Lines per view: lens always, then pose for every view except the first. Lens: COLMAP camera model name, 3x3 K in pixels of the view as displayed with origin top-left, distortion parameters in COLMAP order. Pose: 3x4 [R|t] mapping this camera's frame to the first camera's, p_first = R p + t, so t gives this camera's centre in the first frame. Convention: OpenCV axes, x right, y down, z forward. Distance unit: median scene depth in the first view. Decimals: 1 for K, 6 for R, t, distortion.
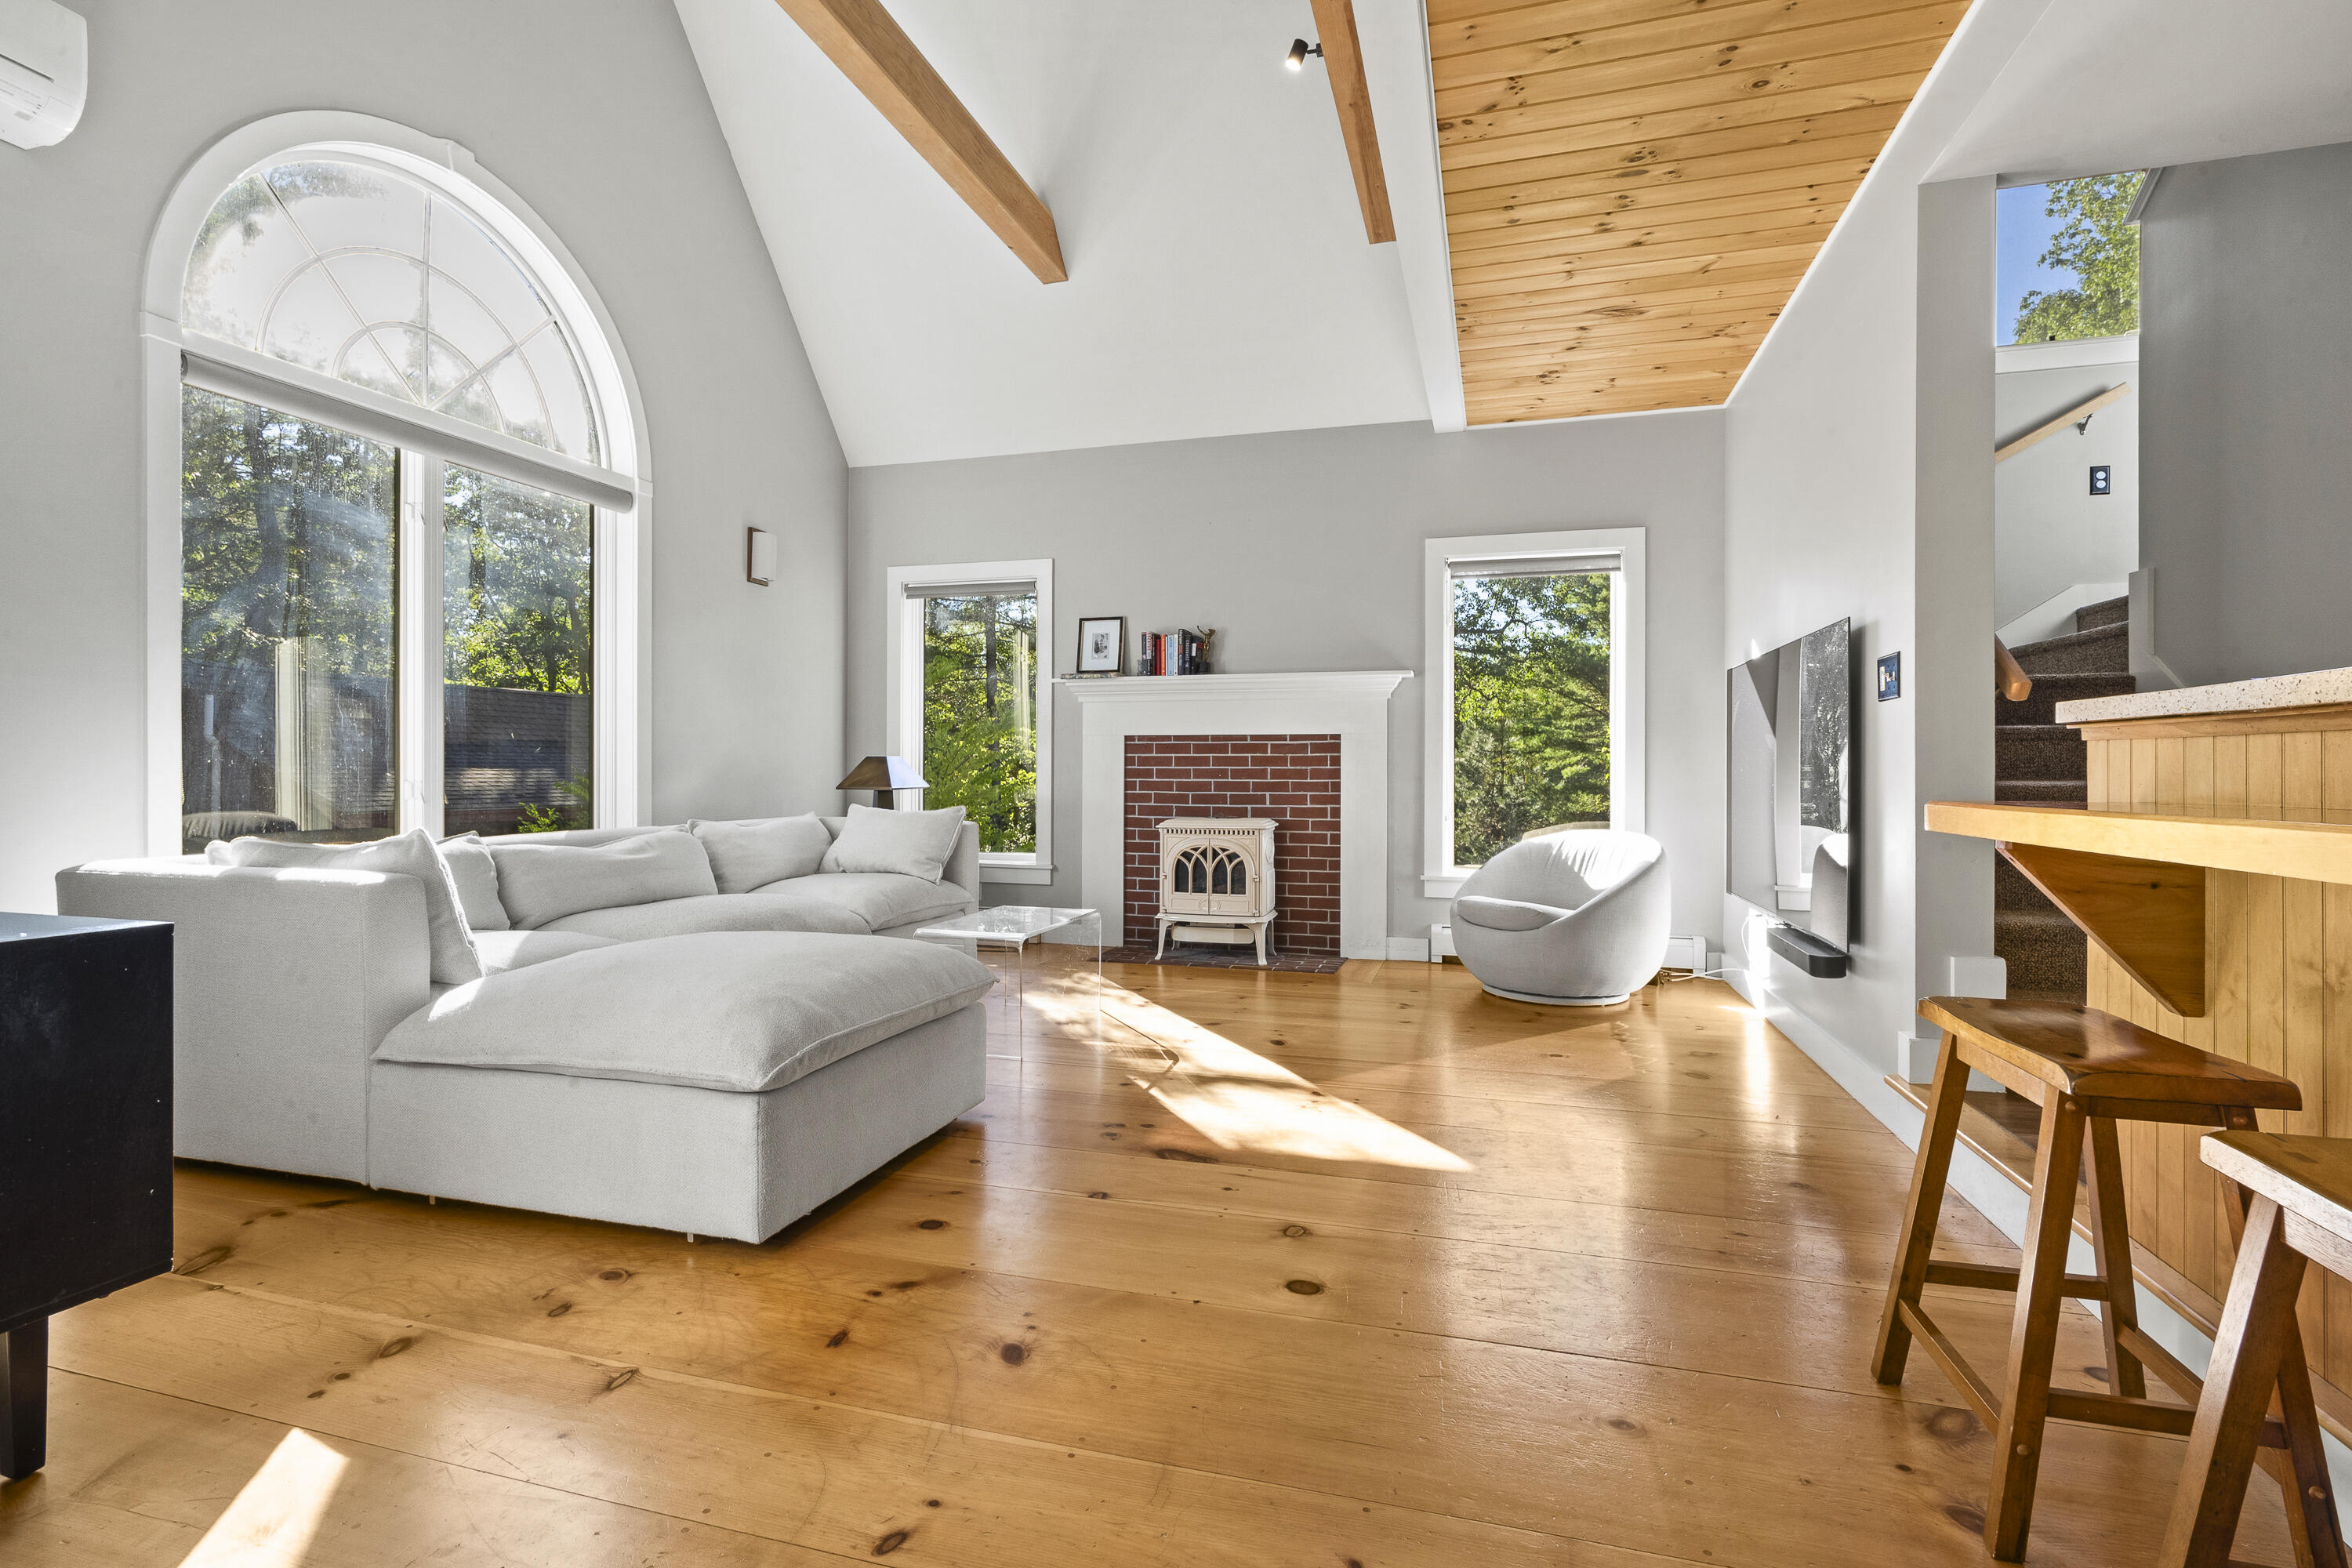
lens RADIAL K [[1128.0, 0, 1172.5], [0, 1128.0, 775.3], [0, 0, 1]] dist [-0.003113, 0.000120]
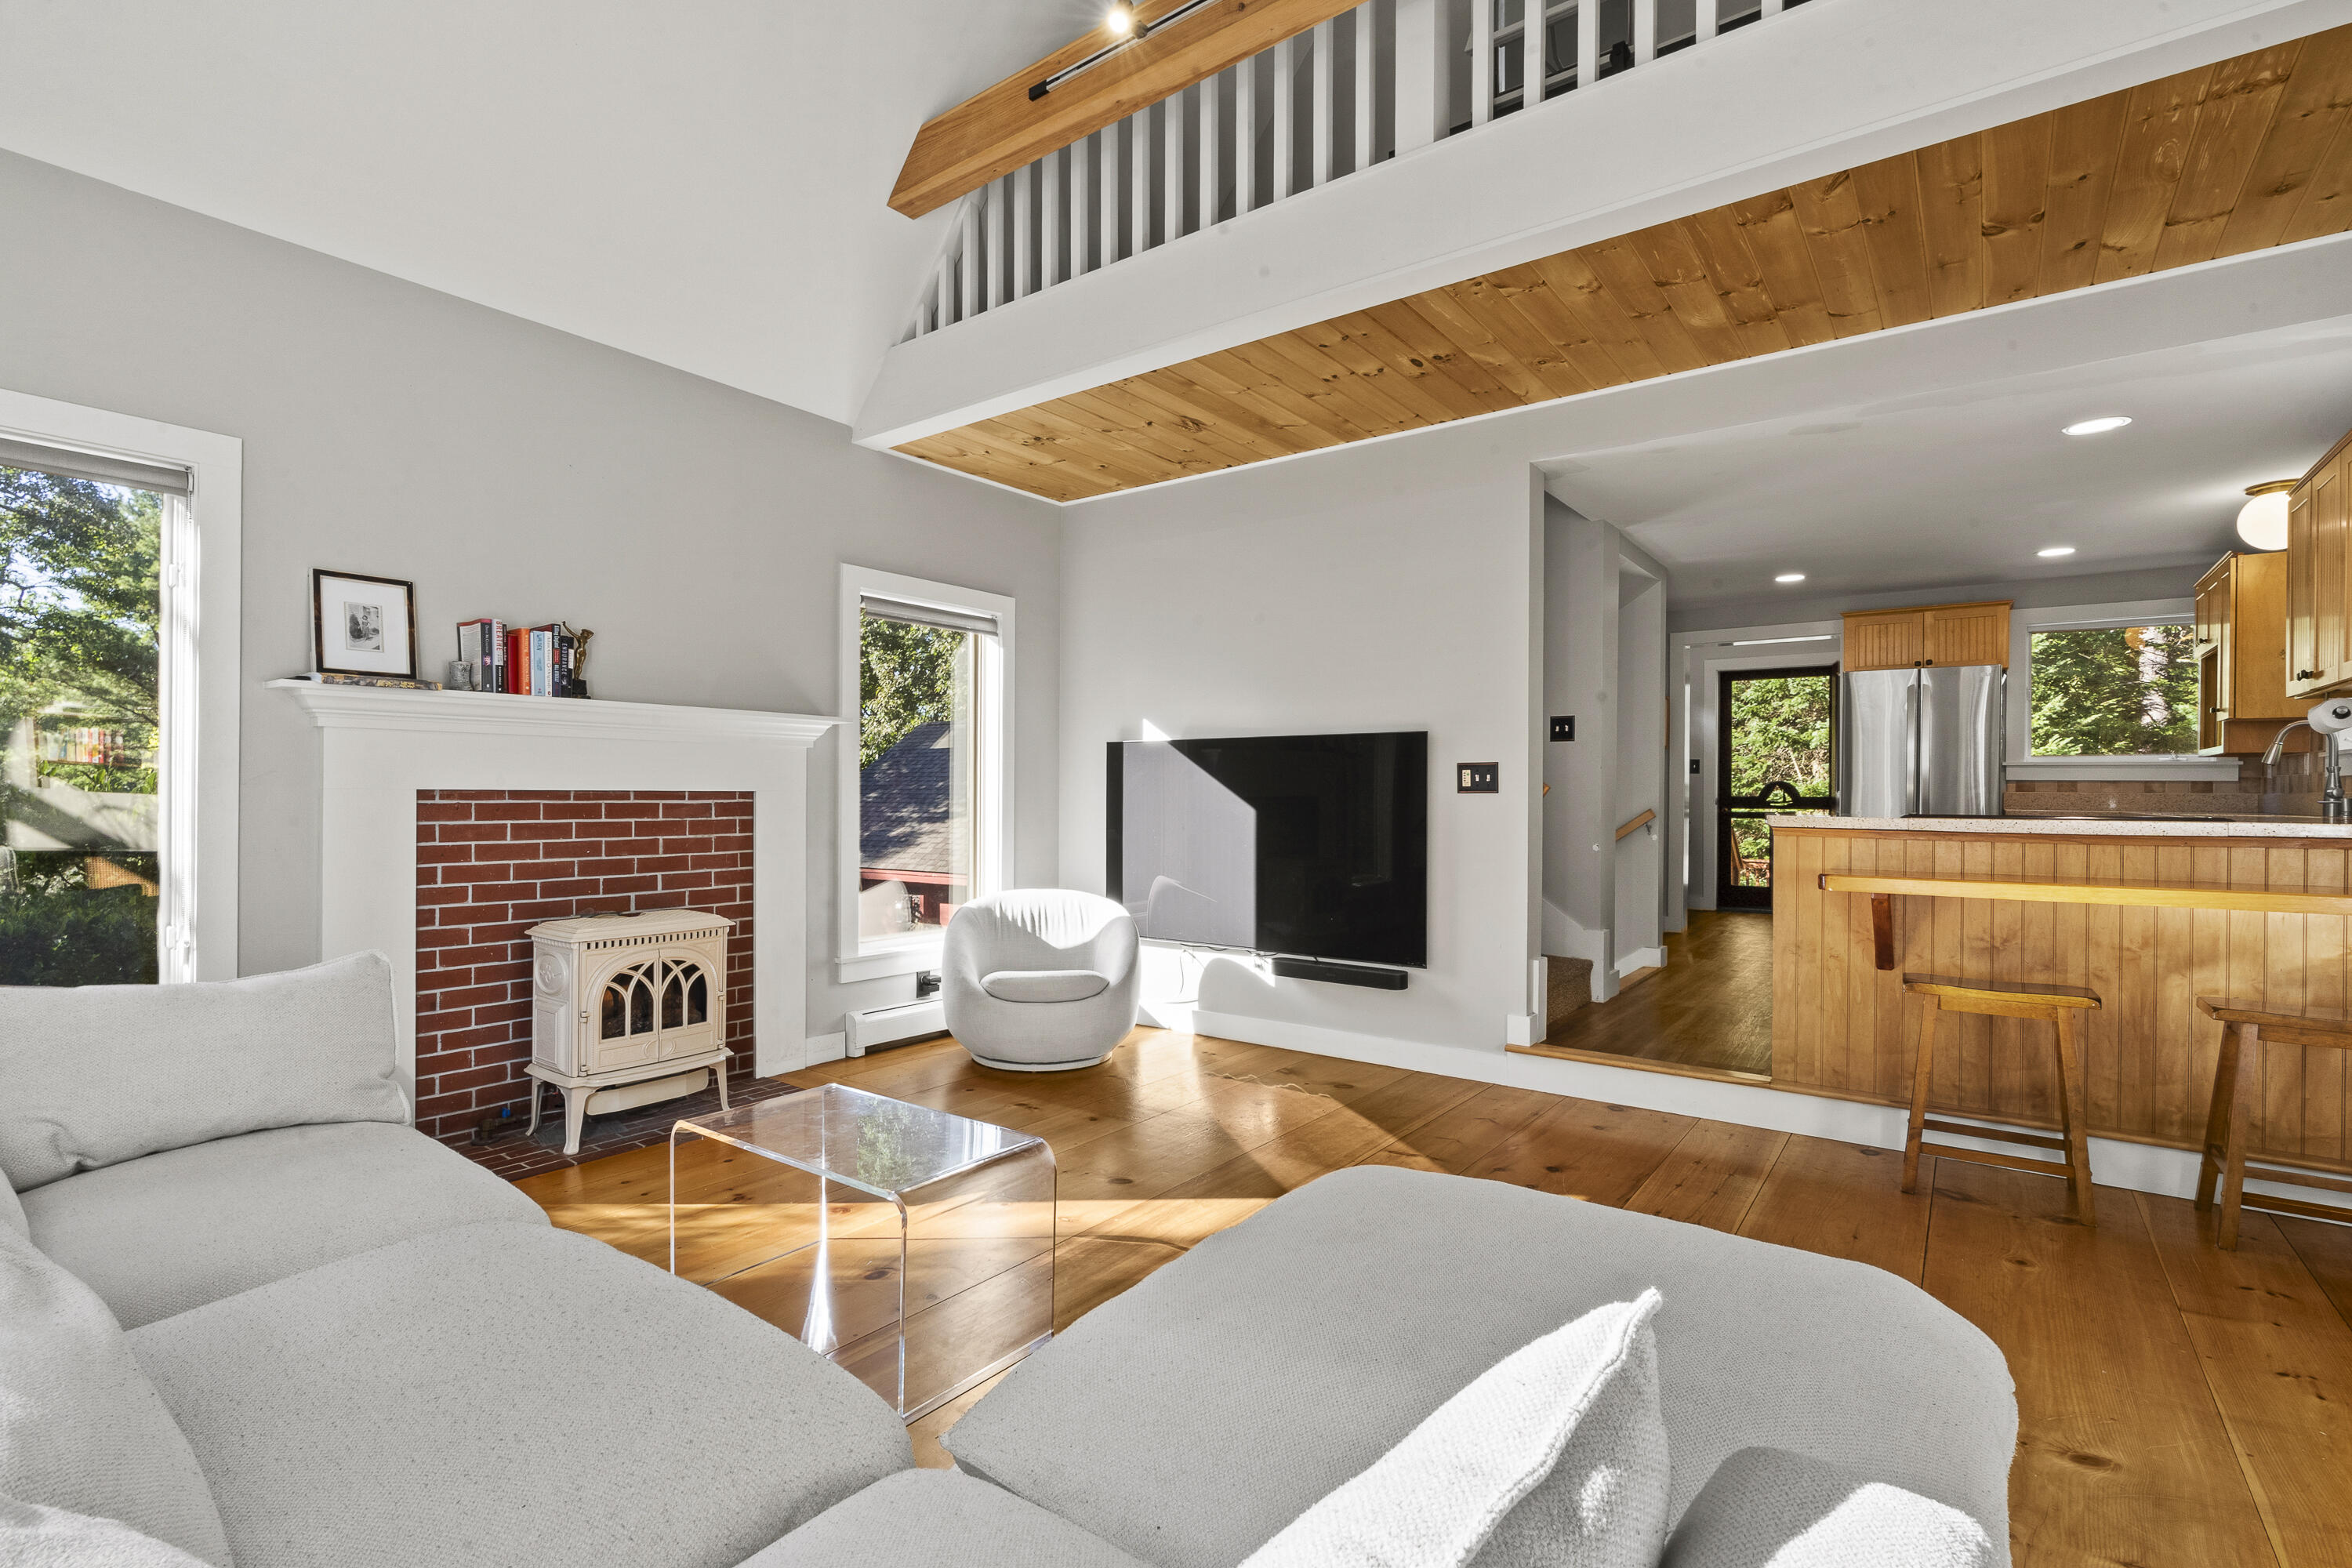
lens RADIAL K [[1081.7, 0, 1168.6], [0, 1081.7, 801.2], [0, 0, 1]] dist [-0.010781, 0.000199]
pose [[0.351152, -0.007471, 0.936288, -0.437897], [-0.001700, 0.999961, 0.008616, -0.036046], [-0.936317, -0.004617, 0.351126, 0.464029]]
